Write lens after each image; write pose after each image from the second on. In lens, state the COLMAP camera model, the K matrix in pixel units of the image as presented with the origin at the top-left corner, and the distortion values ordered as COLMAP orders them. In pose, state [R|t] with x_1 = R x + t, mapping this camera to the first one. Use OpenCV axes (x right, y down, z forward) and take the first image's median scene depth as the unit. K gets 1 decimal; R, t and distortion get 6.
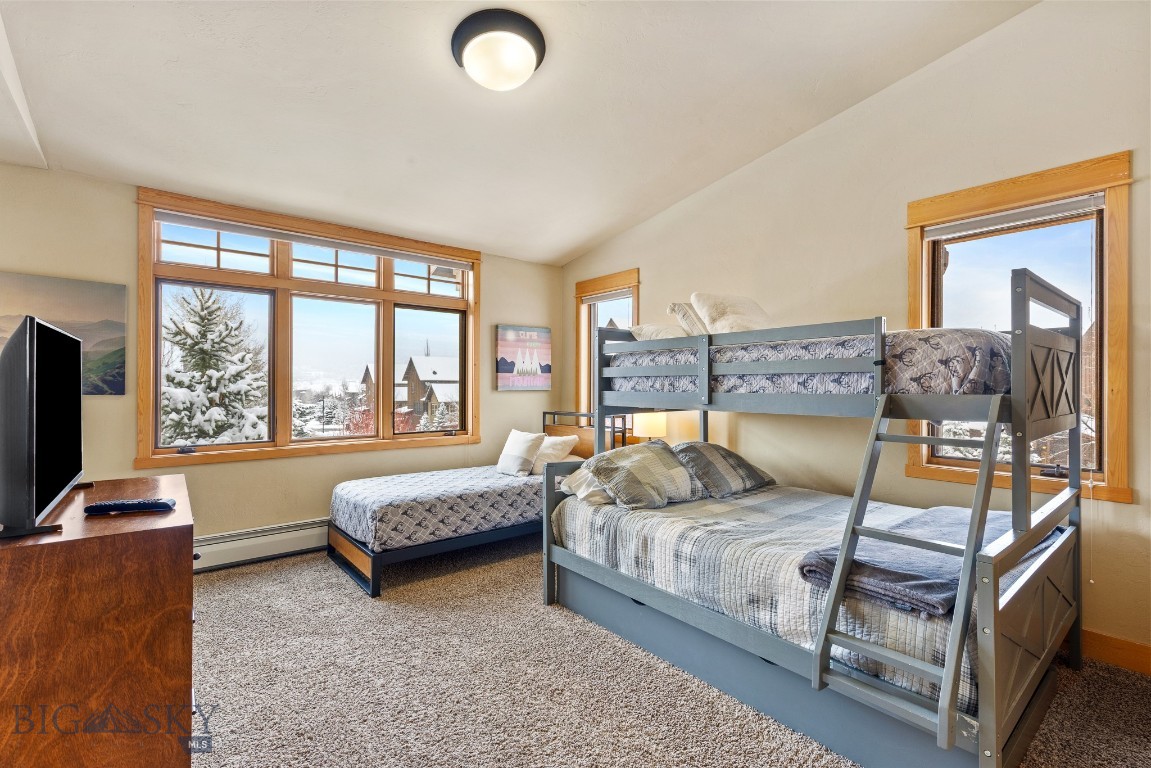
lens RADIAL K [[517.7, 0, 578.5], [0, 517.7, 389.4], [0, 0, 1]] dist [0.004995, 0.000232]
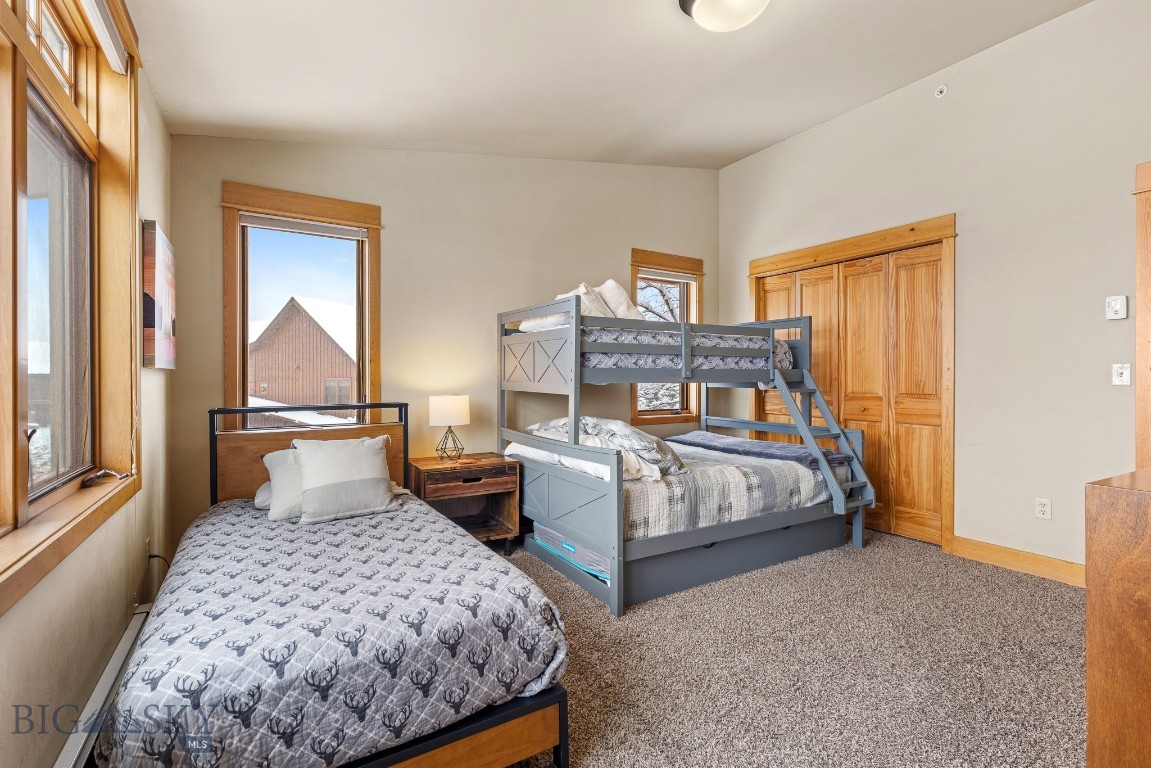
lens RADIAL K [[517.7, 0, 579.3], [0, 517.7, 379.2], [0, 0, 1]] dist [0.003552, 0.000278]
pose [[0.139551, -0.005614, 0.990199, -0.796831], [0.007504, 0.999961, 0.004612, 0.018556], [-0.990186, 0.006787, 0.139588, 0.826920]]
